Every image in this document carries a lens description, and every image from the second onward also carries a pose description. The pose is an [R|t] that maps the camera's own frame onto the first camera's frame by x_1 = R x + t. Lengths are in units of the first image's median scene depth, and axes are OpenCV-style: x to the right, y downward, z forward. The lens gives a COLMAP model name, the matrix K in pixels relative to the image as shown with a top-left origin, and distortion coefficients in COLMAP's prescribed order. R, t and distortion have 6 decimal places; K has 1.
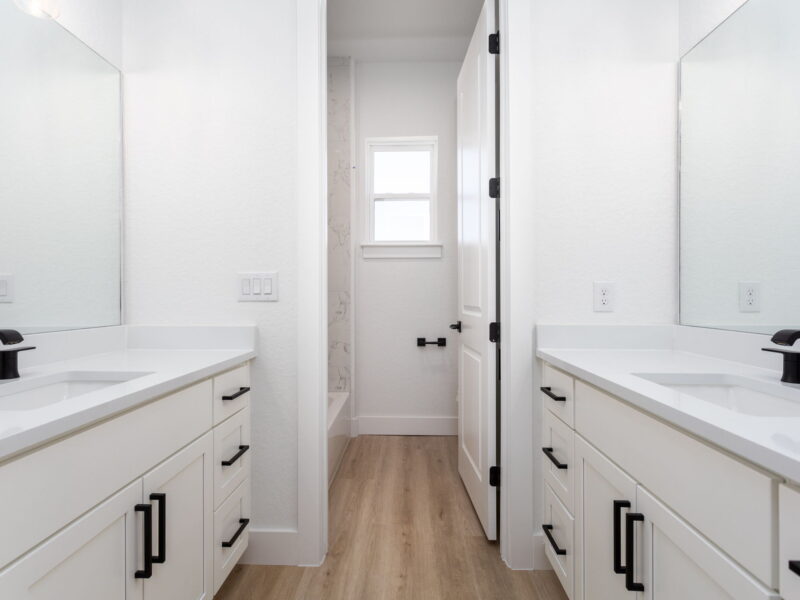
lens RADIAL K [[432.3, 0, 375.5], [0, 432.3, 295.4], [0, 0, 1]] dist [-0.000648, -0.002642]
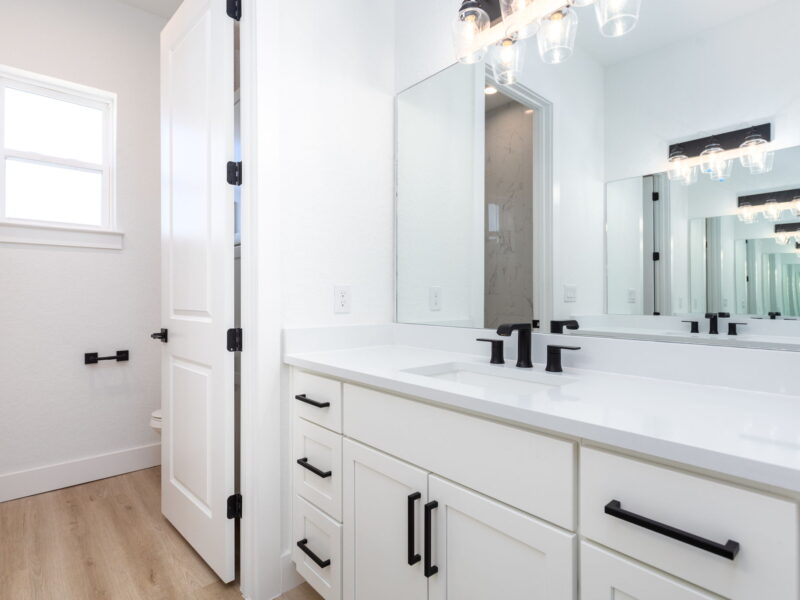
lens RADIAL K [[432.3, 0, 402.2], [0, 432.3, 296.5], [0, 0, 1]] dist [-0.000648, -0.002642]
pose [[0.699490, 0.001998, 0.714640, -0.087022], [-0.001543, 0.999998, -0.001285, -0.000624], [-0.714641, -0.000204, 0.699492, 0.127860]]
